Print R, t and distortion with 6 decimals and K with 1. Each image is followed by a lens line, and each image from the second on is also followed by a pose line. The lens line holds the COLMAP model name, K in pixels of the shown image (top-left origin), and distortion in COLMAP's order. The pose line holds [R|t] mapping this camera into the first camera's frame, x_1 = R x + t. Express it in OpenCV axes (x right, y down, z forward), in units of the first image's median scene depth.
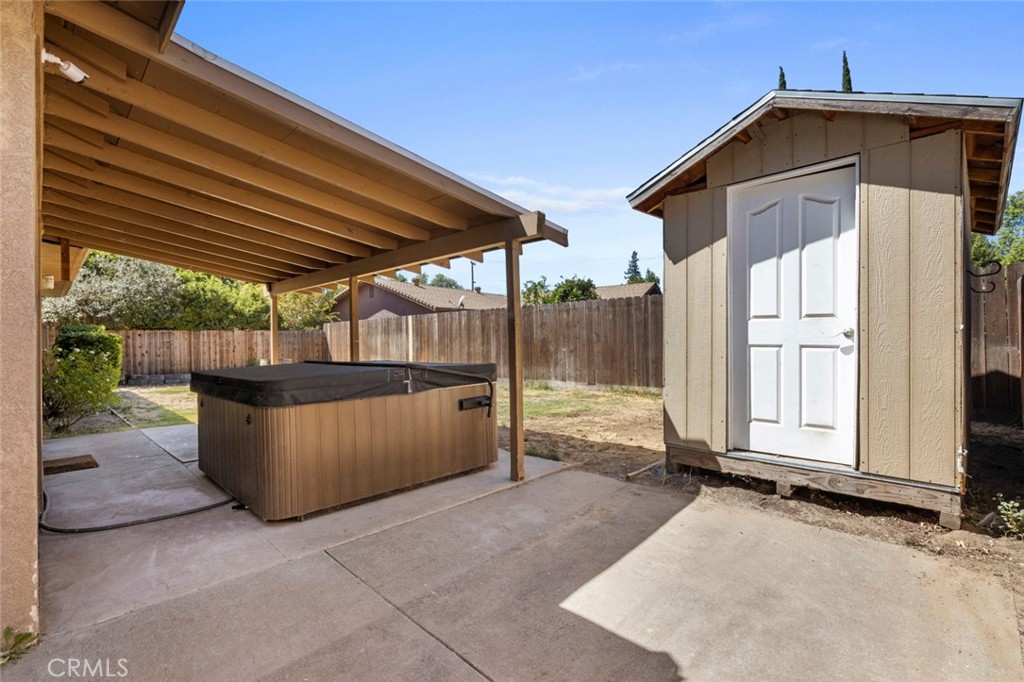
lens RADIAL K [[472.3, 0, 502.1], [0, 472.3, 337.8], [0, 0, 1]] dist [-0.001466, -0.000330]
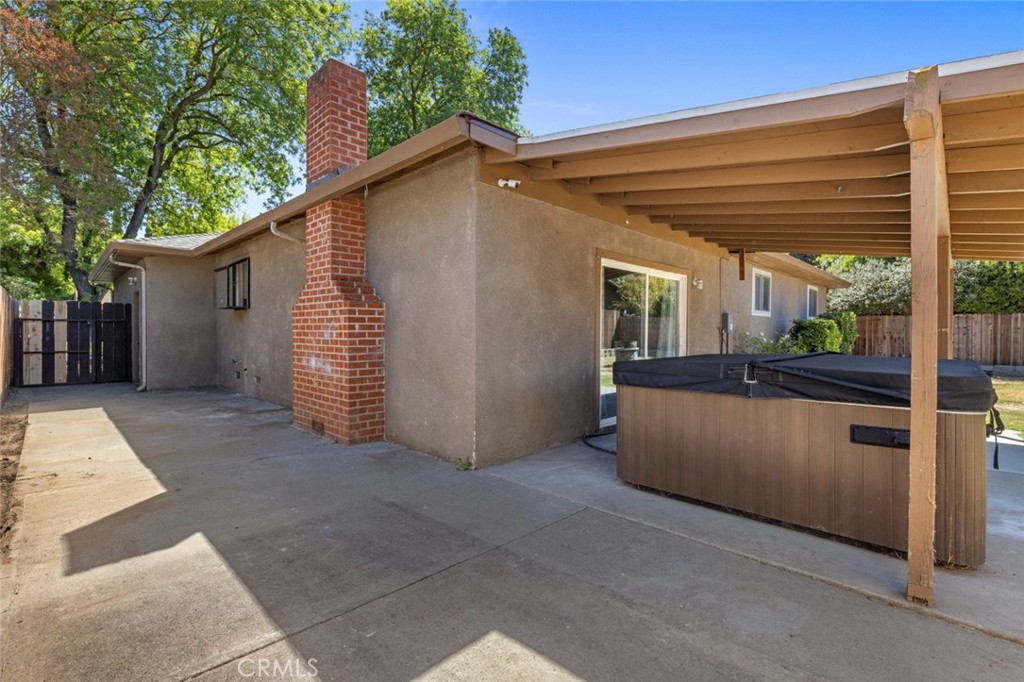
lens RADIAL K [[454.9, 0, 509.7], [0, 454.9, 333.8], [0, 0, 1]] dist [-0.000685, -0.000041]
pose [[0.023721, 0.021278, -0.999492, 0.641352], [0.004681, 0.999760, 0.021394, -0.007266], [0.999708, -0.005186, 0.023616, 0.669087]]
